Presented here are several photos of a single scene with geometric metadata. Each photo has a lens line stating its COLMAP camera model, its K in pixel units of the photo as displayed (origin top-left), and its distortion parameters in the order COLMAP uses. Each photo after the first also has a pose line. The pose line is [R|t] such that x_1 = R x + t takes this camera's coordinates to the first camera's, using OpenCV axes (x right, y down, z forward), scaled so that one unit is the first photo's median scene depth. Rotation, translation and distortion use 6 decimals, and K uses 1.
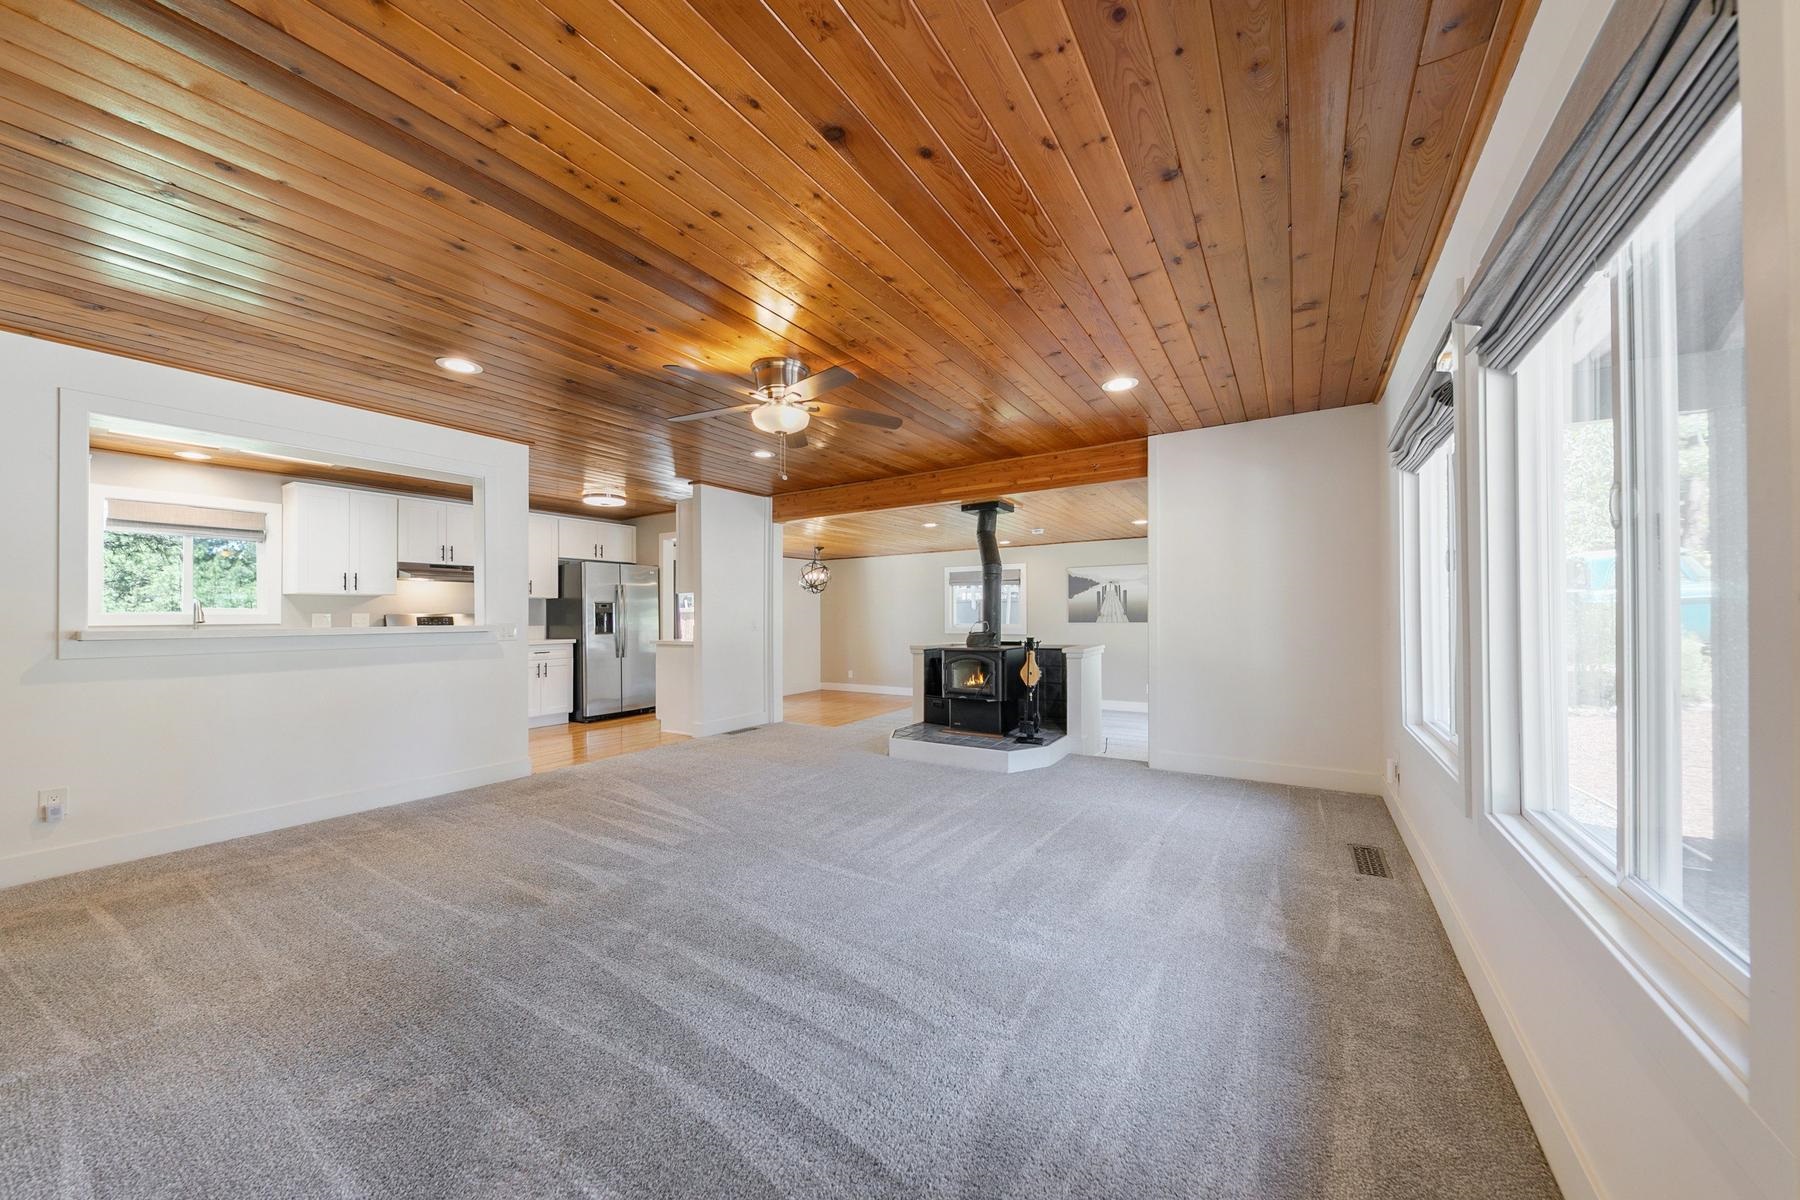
lens RADIAL K [[613.7, 0, 907.9], [0, 613.7, 607.5], [0, 0, 1]] dist [0.008323, -0.000775]
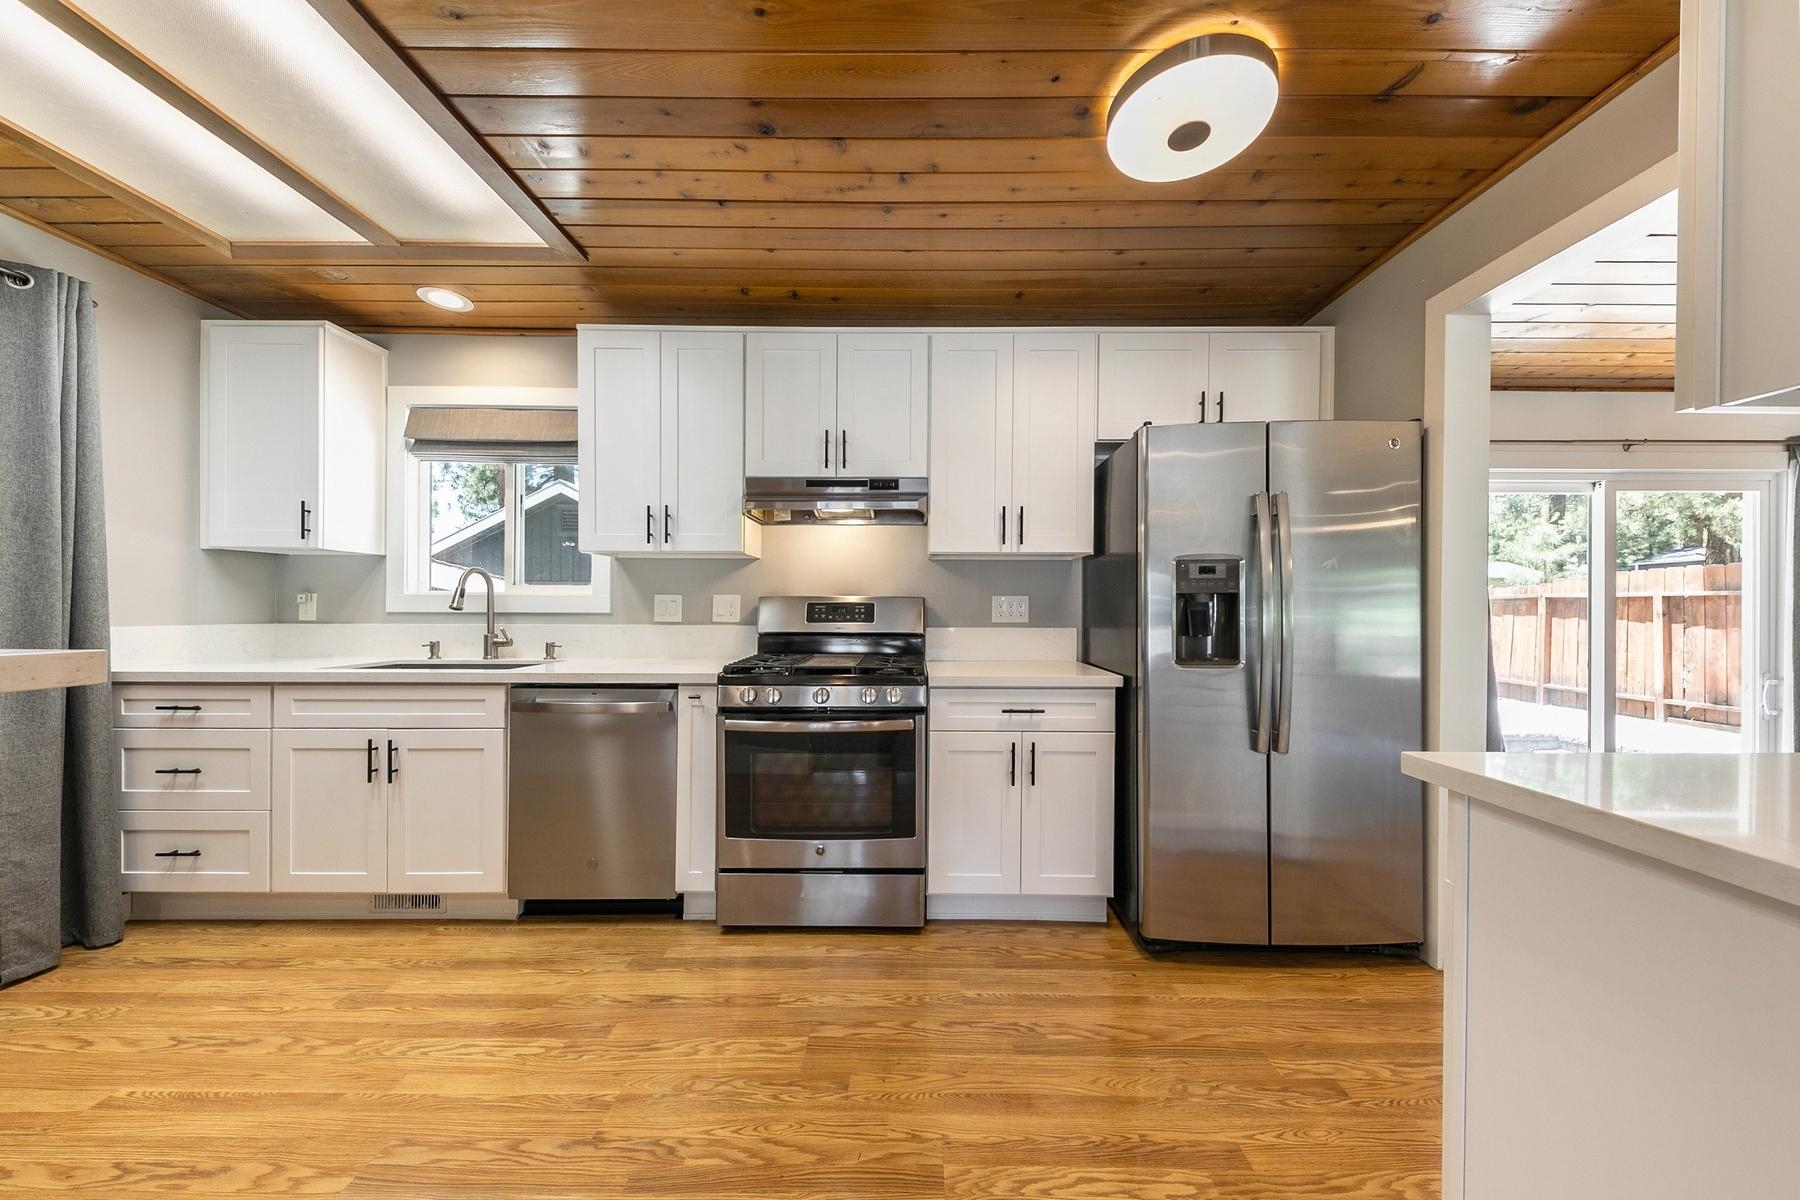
lens RADIAL K [[613.7, 0, 918.5], [0, 613.7, 609.4], [0, 0, 1]] dist [0.008323, -0.000775]
pose [[0.542564, 0.015875, -0.839864, -0.409899], [-0.000924, 0.999832, 0.018302, 0.013375], [0.840014, -0.009154, 0.542488, 0.922757]]
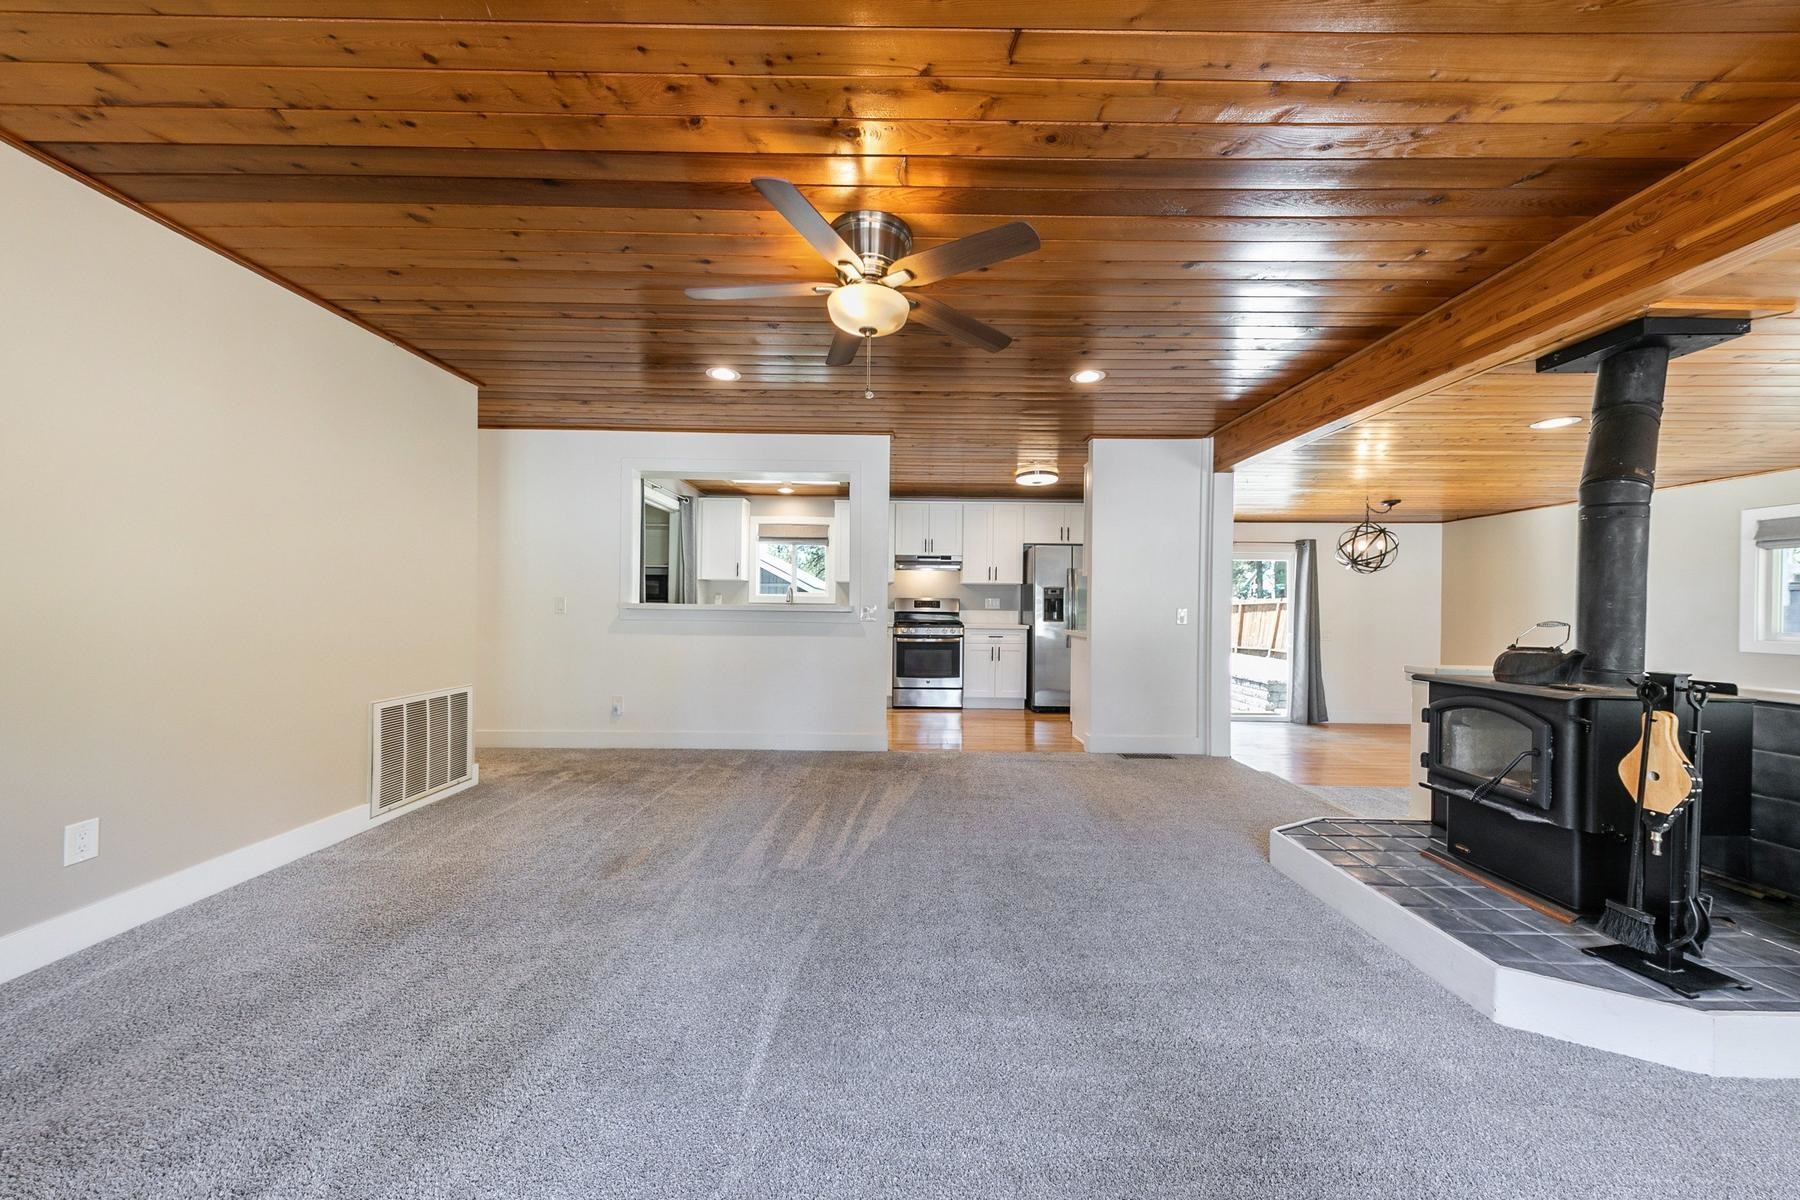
lens RADIAL K [[613.7, 0, 893.3], [0, 613.7, 605.8], [0, 0, 1]] dist [0.008323, -0.000775]
pose [[0.531178, 0.017631, -0.847077, 0.221510], [-0.006179, 0.999837, 0.016936, 0.006243], [0.847238, -0.003762, 0.531201, 0.371188]]
